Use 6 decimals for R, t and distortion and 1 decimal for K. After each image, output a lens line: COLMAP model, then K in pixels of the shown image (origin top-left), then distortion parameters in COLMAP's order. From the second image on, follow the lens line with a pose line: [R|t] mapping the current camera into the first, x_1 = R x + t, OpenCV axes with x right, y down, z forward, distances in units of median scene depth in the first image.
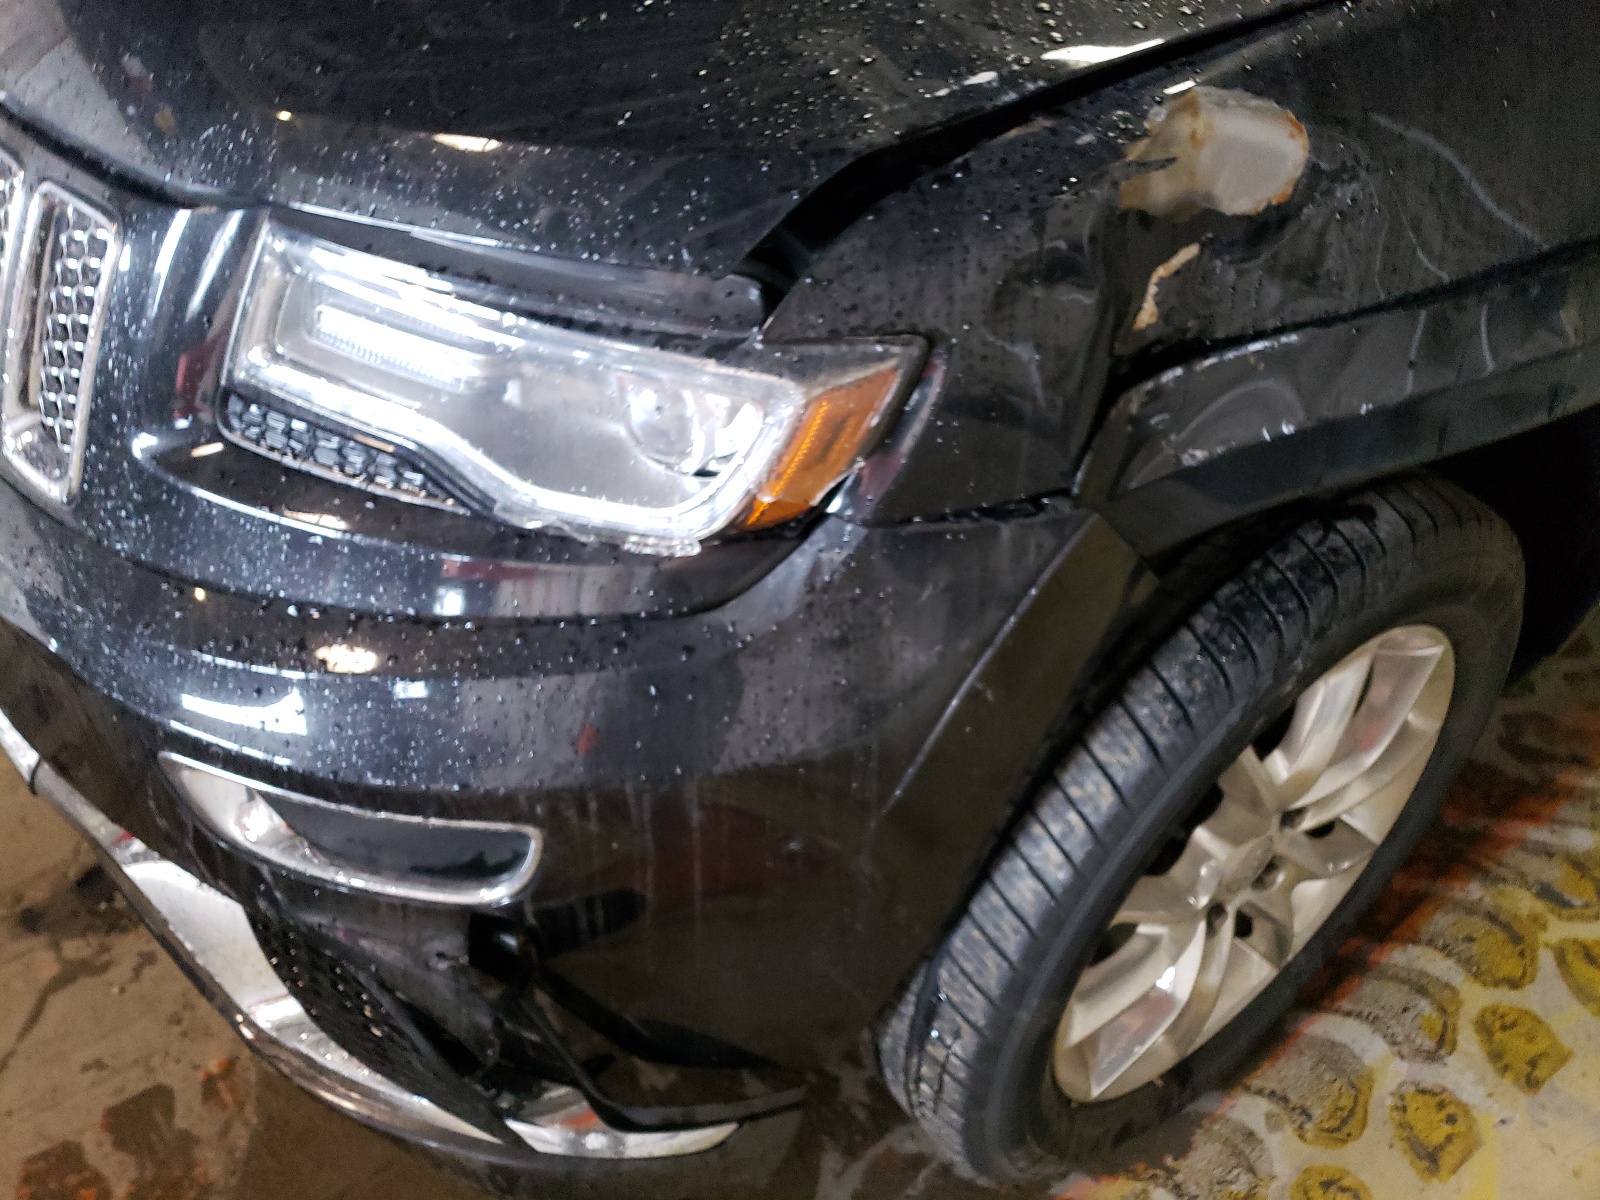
lens RADIAL K [[1236.0, 0, 783.7], [0, 1236.0, 597.7], [0, 0, 1]] dist [0.001260, 0.003207]
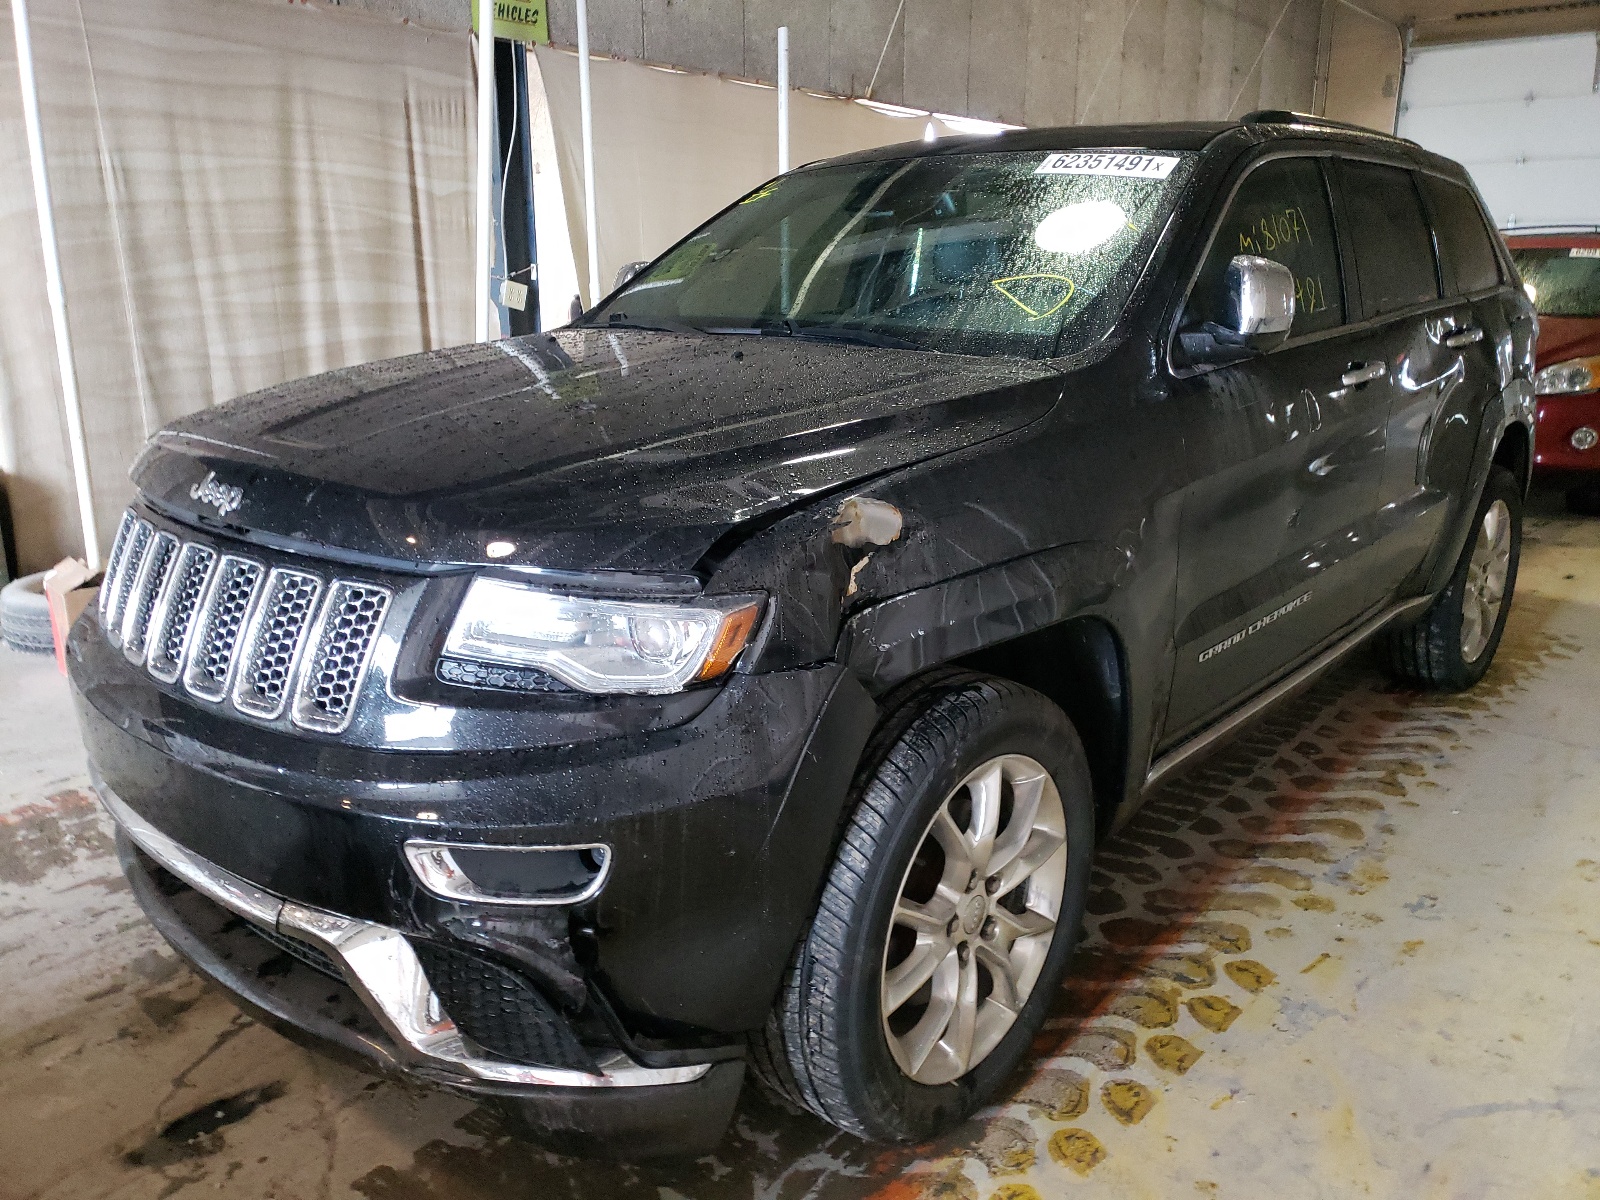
lens RADIAL K [[1221.9, 0, 800.0], [0, 1221.9, 600.0], [0, 0, 1]] dist [0.000042, -0.123360]
pose [[0.975232, -0.077514, 0.207158, -0.233698], [0.151105, 0.917439, -0.368067, 0.508208], [-0.161524, 0.390253, 0.906428, -0.875833]]
